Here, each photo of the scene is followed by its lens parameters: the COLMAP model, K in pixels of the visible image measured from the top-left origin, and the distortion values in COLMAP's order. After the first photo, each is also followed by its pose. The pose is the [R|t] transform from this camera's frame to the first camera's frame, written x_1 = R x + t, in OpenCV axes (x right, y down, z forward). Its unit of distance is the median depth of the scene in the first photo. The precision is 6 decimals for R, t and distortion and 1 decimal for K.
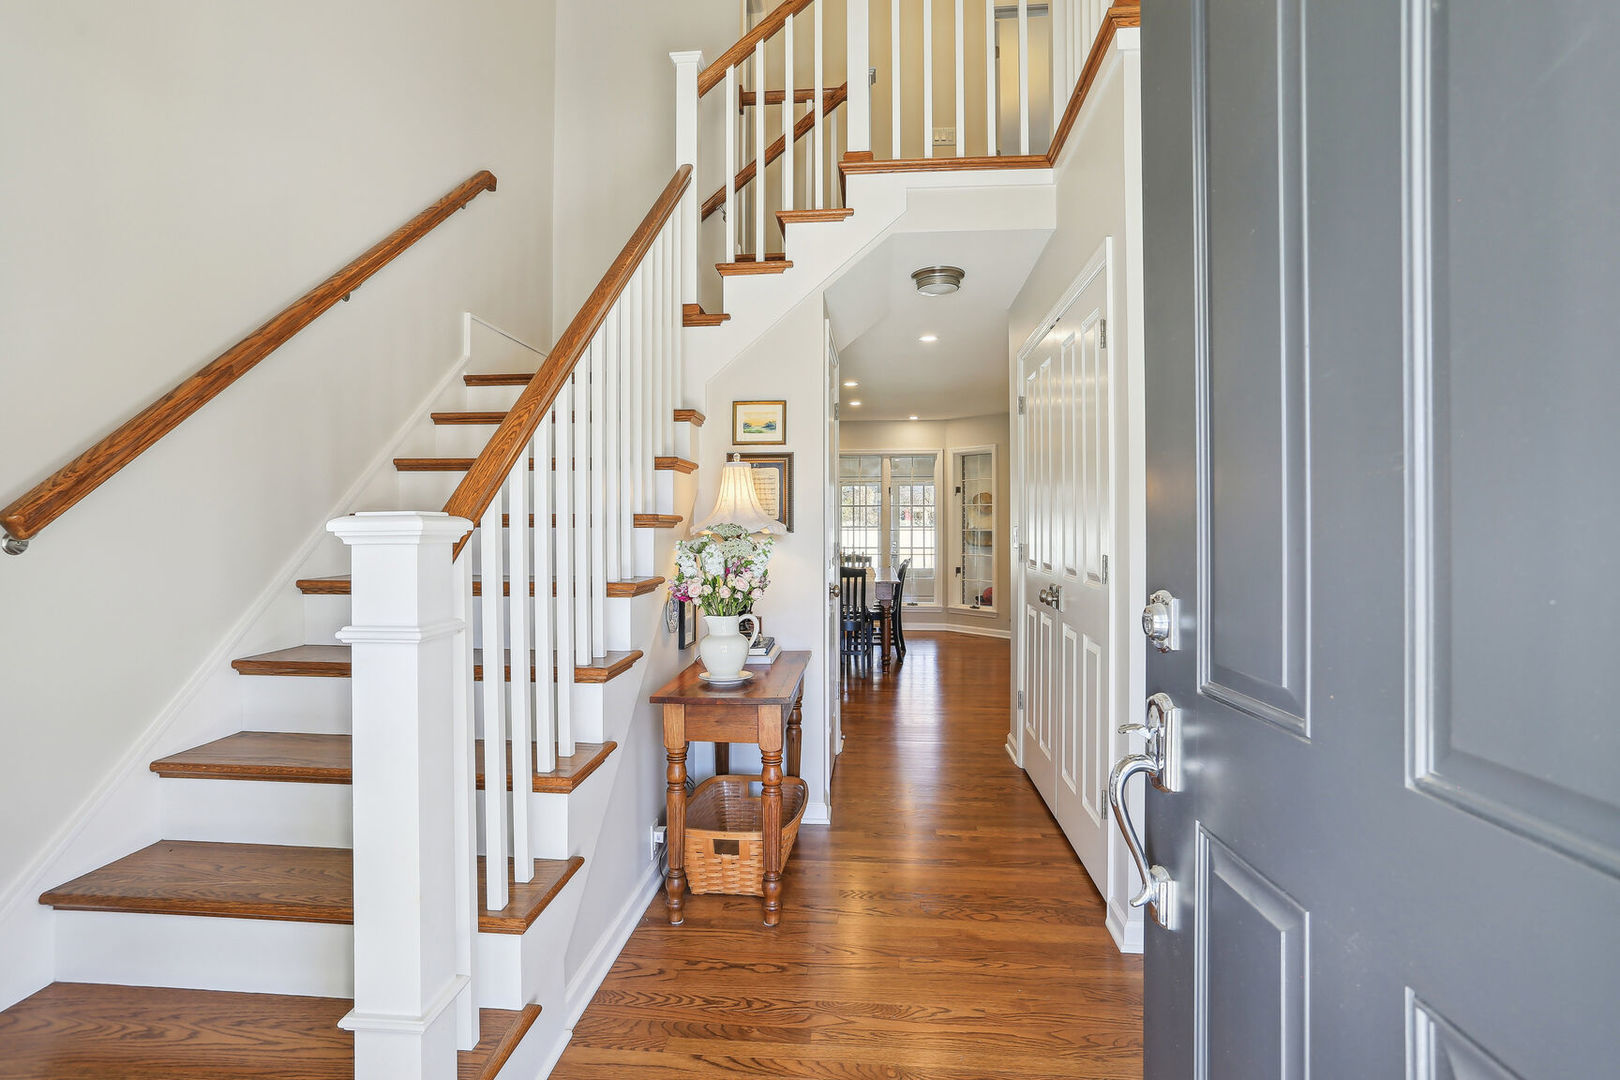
lens RADIAL K [[791.4, 0, 811.2], [0, 791.4, 539.9], [0, 0, 1]] dist [-0.034499, 0.001672]
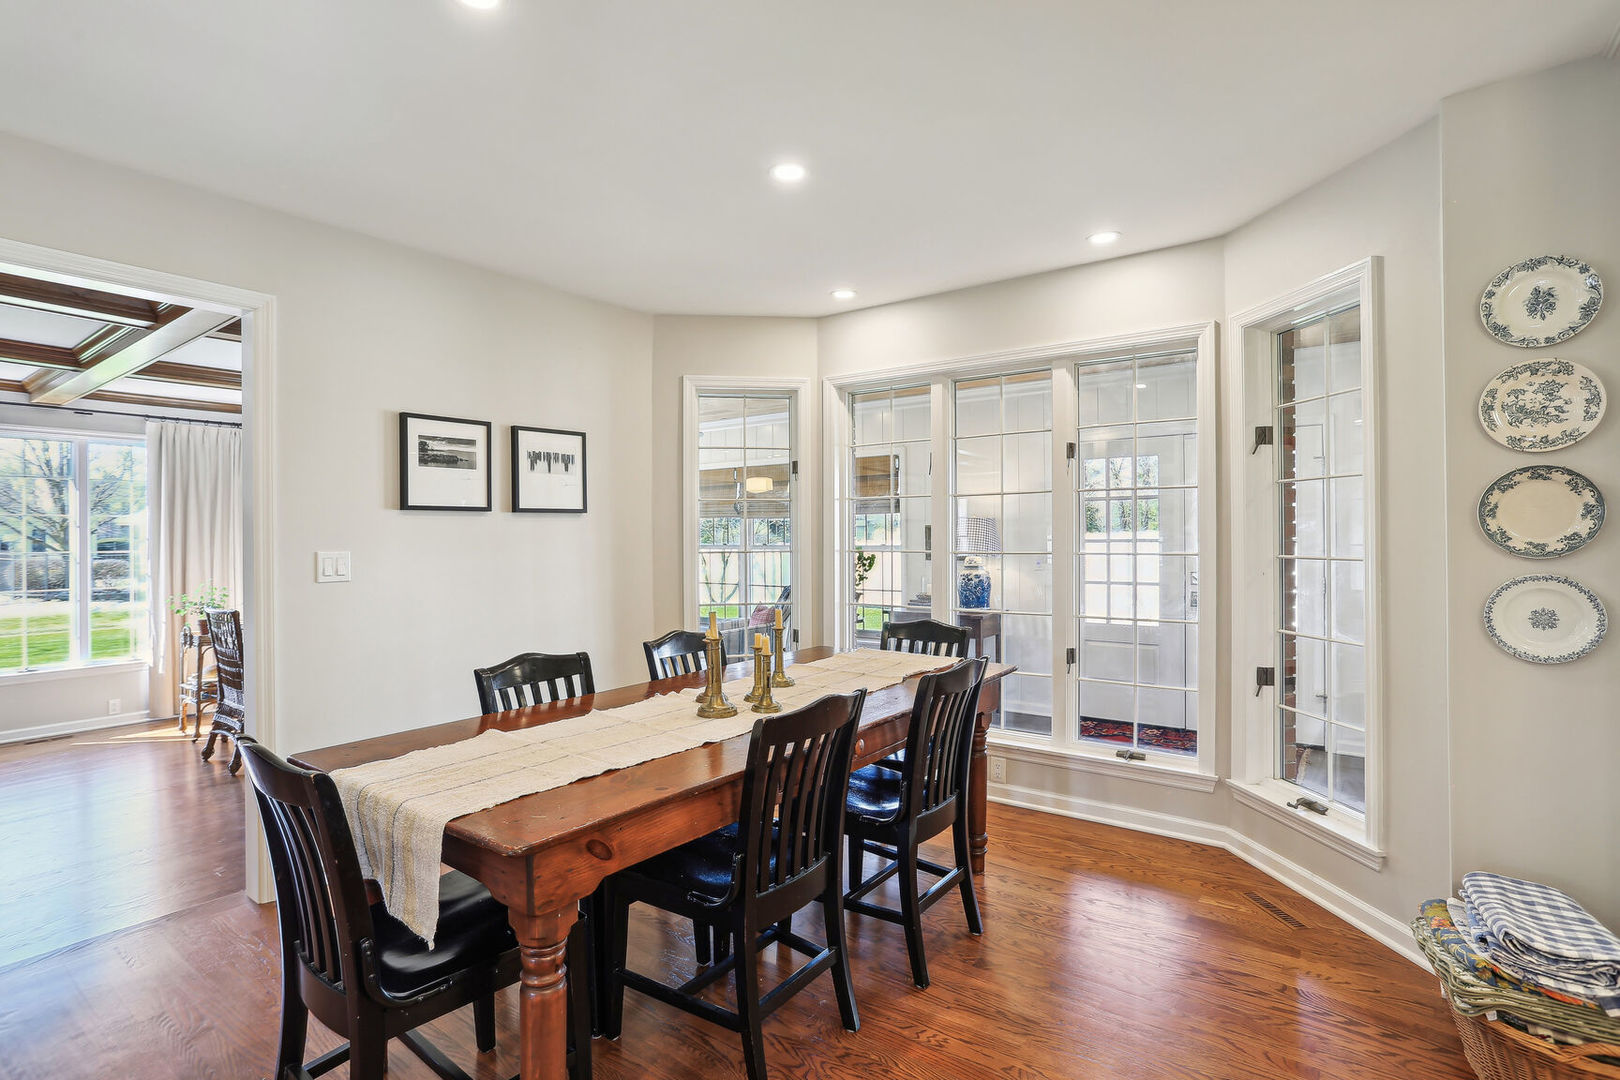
lens RADIAL K [[791.4, 0, 809.2], [0, 791.4, 540.7], [0, 0, 1]] dist [-0.034499, 0.001672]
pose [[0.857548, -0.011438, -0.514276, 0.190033], [0.009614, 0.999935, -0.006208, -0.018764], [0.514314, 0.000380, 0.857602, 0.619125]]
